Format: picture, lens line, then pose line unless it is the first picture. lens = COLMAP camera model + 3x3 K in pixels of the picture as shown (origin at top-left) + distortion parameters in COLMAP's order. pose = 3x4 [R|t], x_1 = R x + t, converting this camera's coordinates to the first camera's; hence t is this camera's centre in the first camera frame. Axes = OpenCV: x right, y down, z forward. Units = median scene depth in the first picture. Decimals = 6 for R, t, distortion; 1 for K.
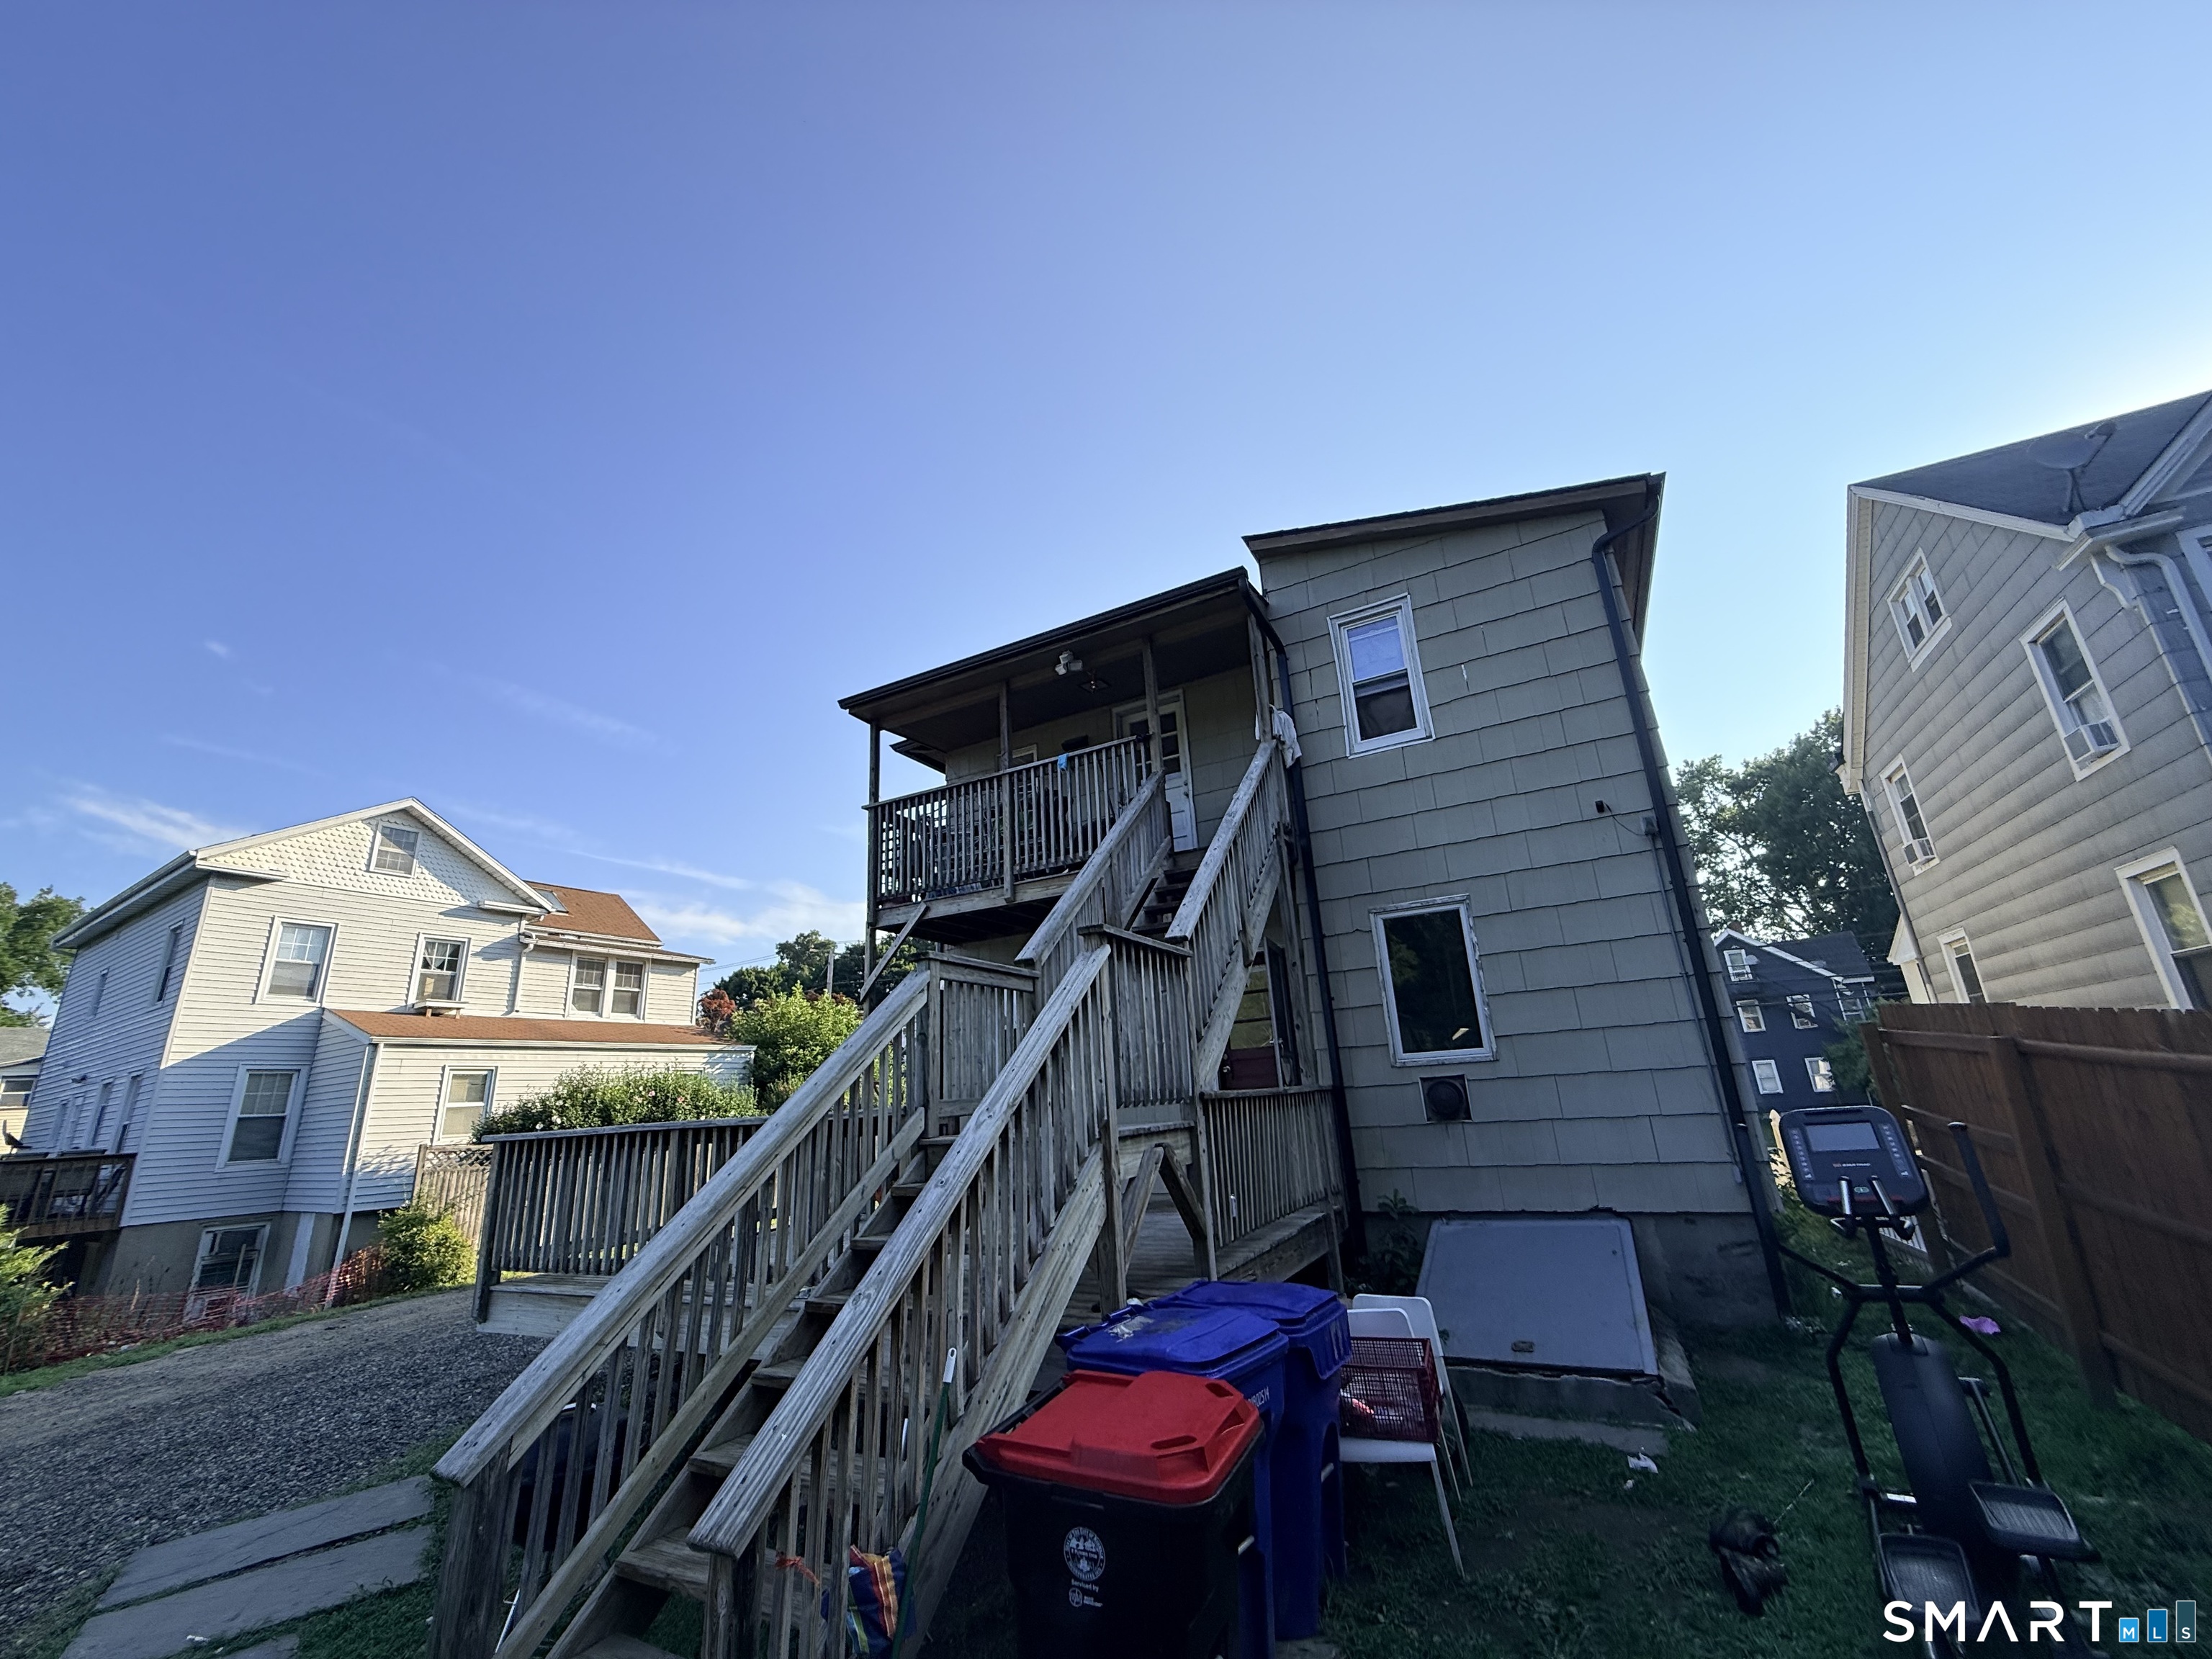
lens RADIAL K [[873.2, 0, 1106.0], [0, 873.2, 829.5], [0, 0, 1]] dist [0.000746, -0.000206]
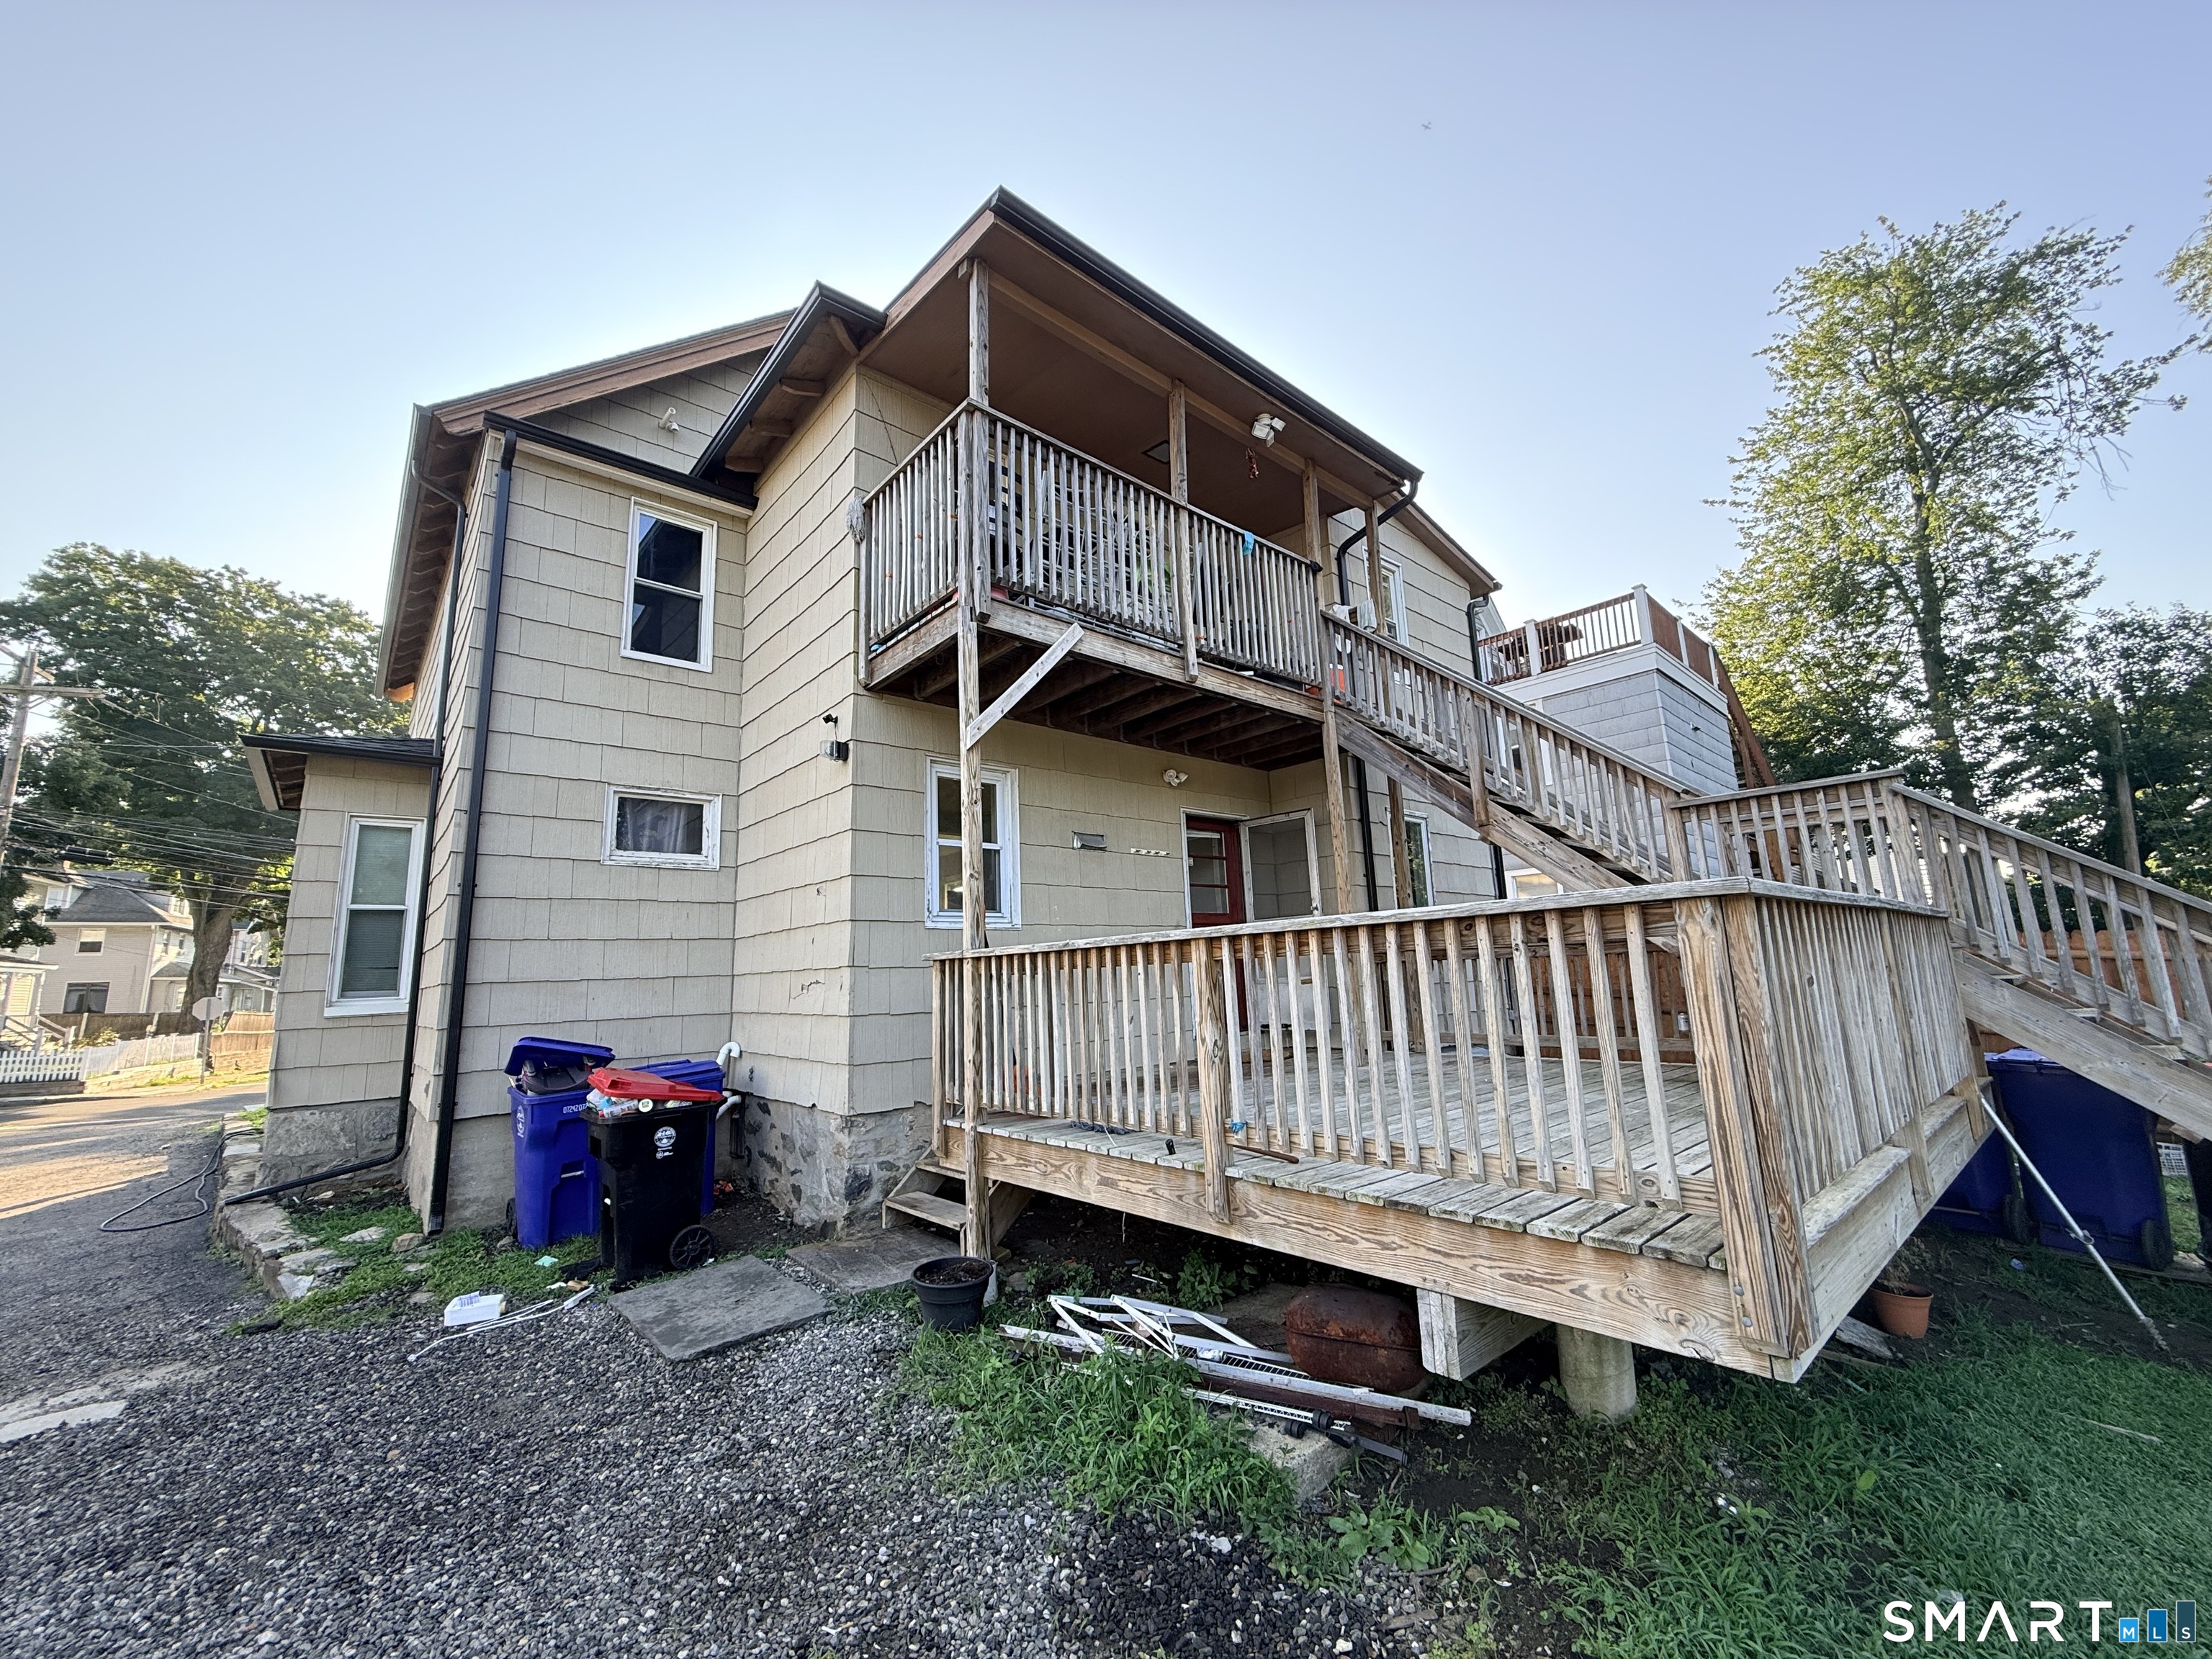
lens RADIAL K [[873.2, 0, 1106.0], [0, 873.2, 829.5], [0, 0, 1]] dist [0.000746, -0.000206]
pose [[0.358140, 0.200727, 0.911836, -0.800068], [-0.258375, 0.959785, -0.109801, 0.309436], [-0.897206, -0.196271, 0.395600, 0.773559]]
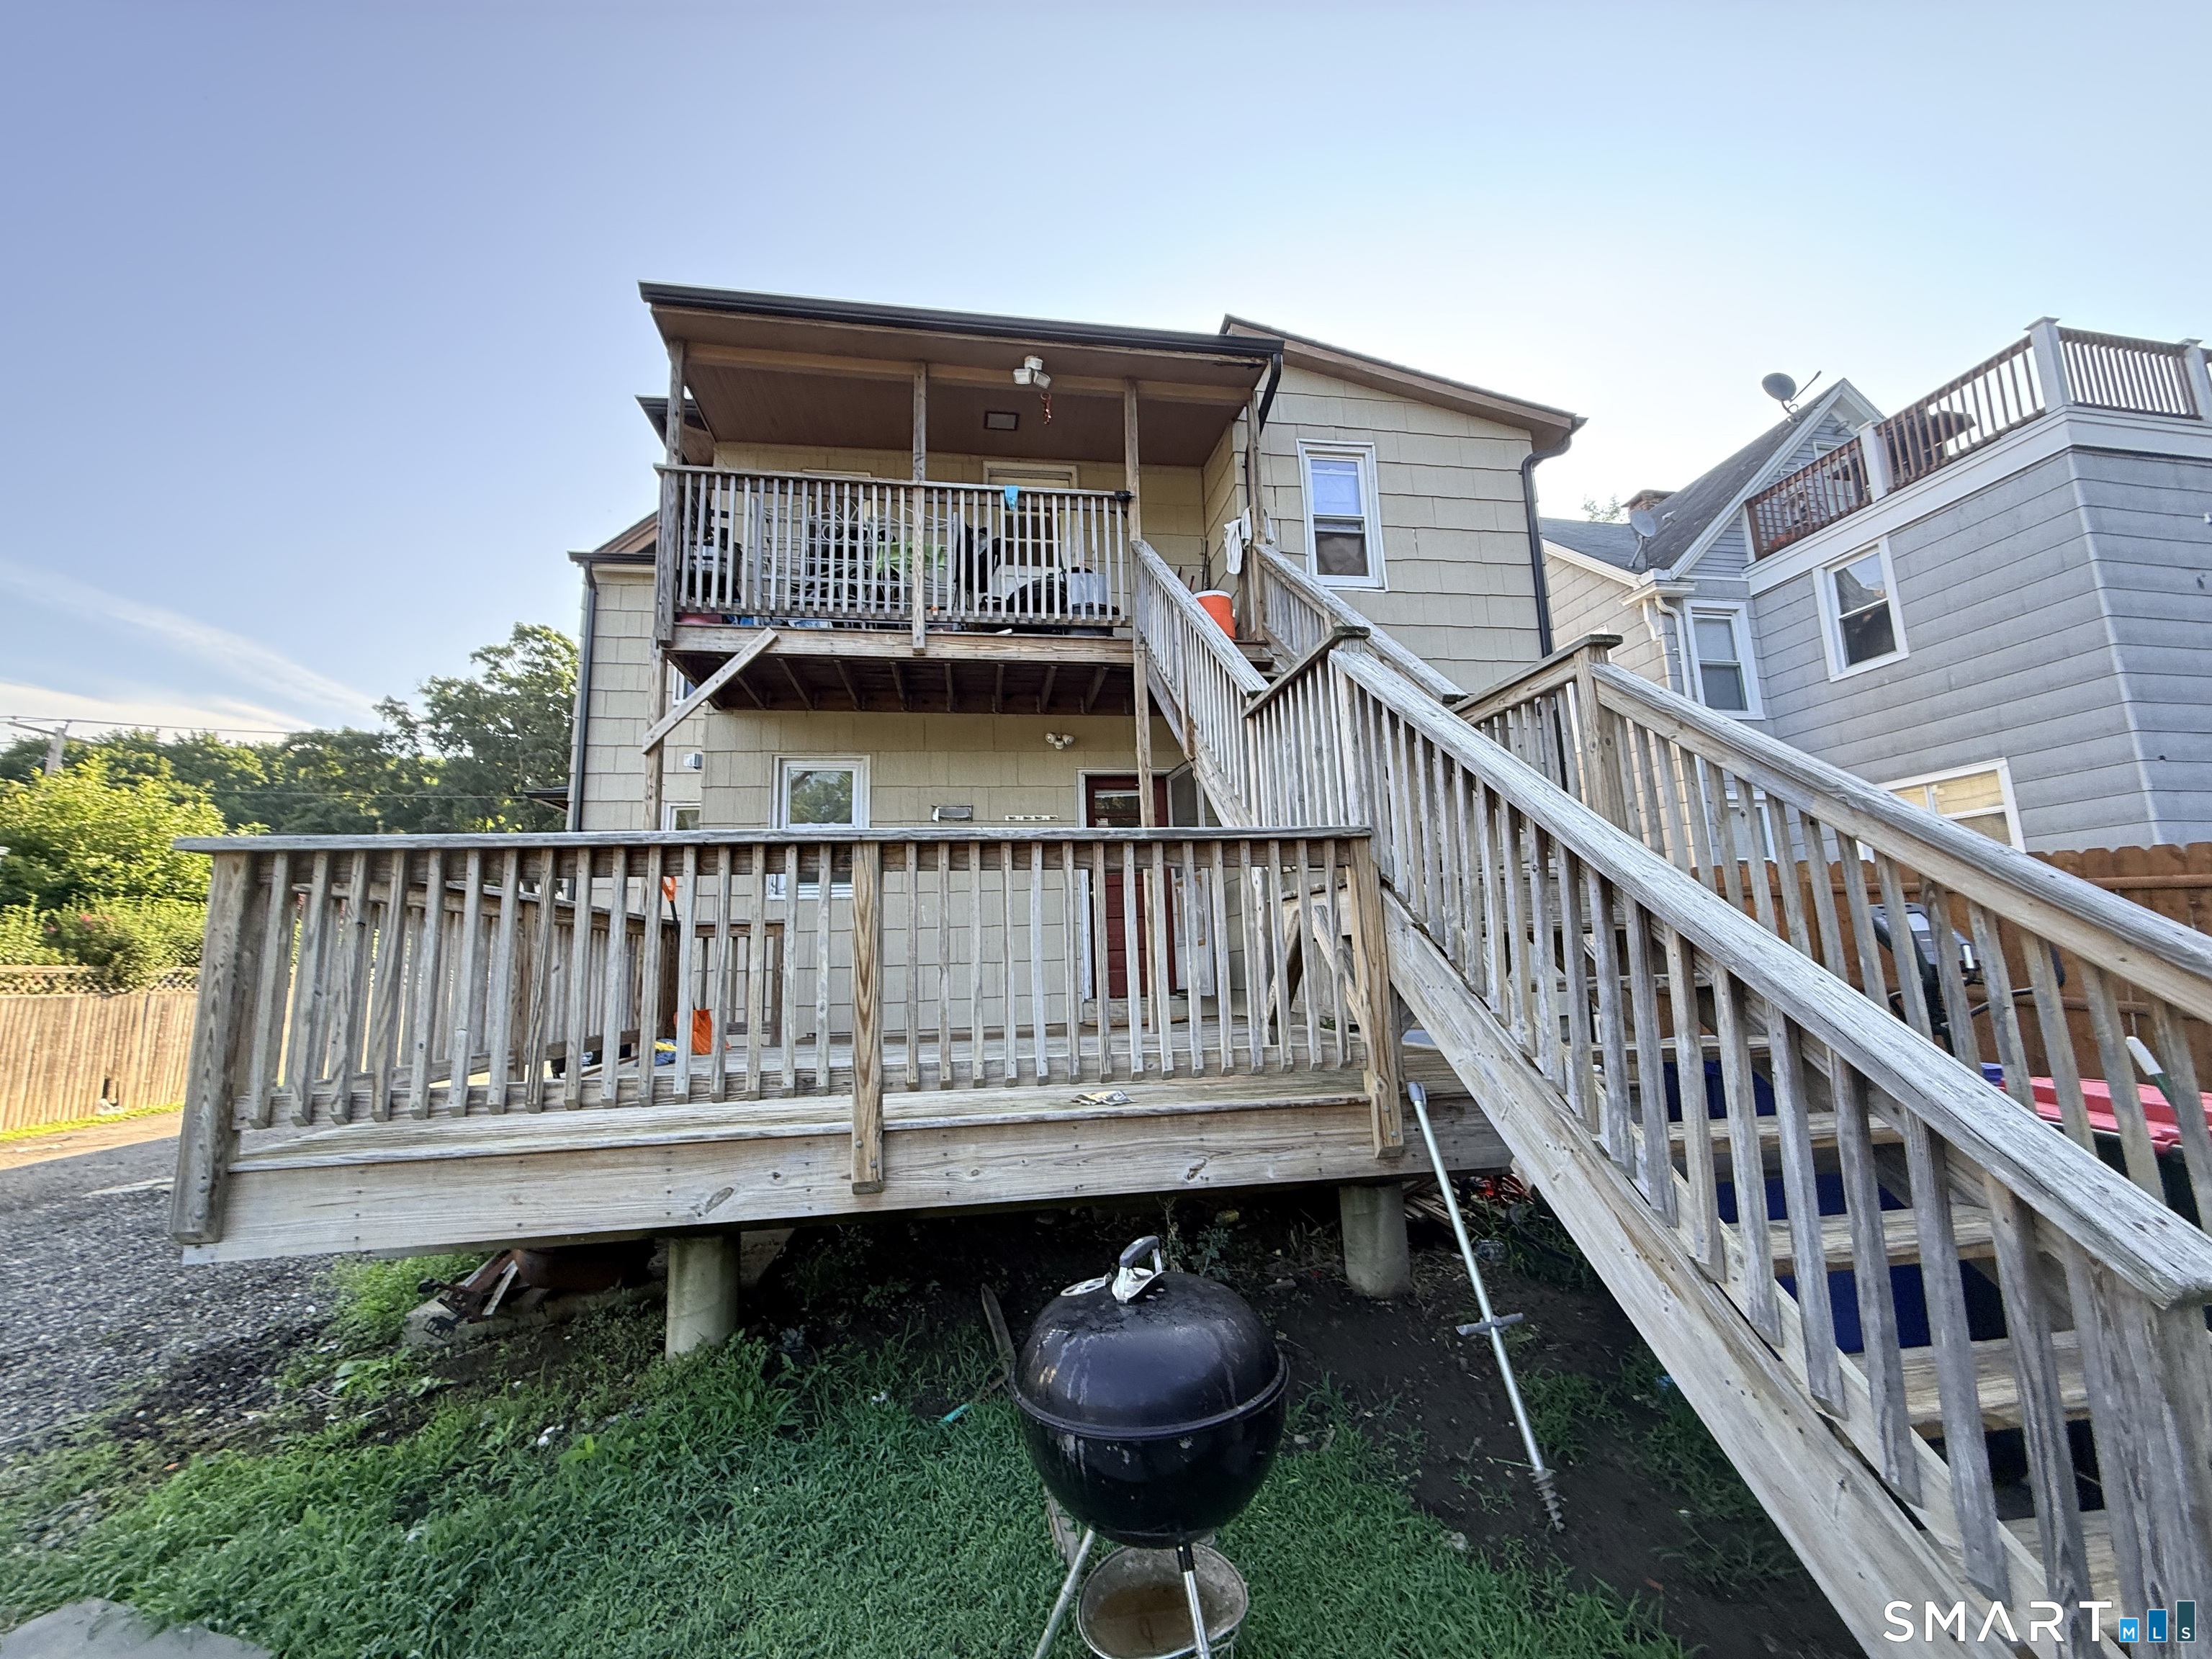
lens RADIAL K [[873.2, 0, 1106.0], [0, 873.2, 829.5], [0, 0, 1]] dist [0.000746, -0.000206]
pose [[0.798664, 0.125871, 0.588466, -0.420390], [-0.192700, 0.979882, 0.051938, 0.166236], [-0.570090, -0.154878, 0.806852, 0.278915]]
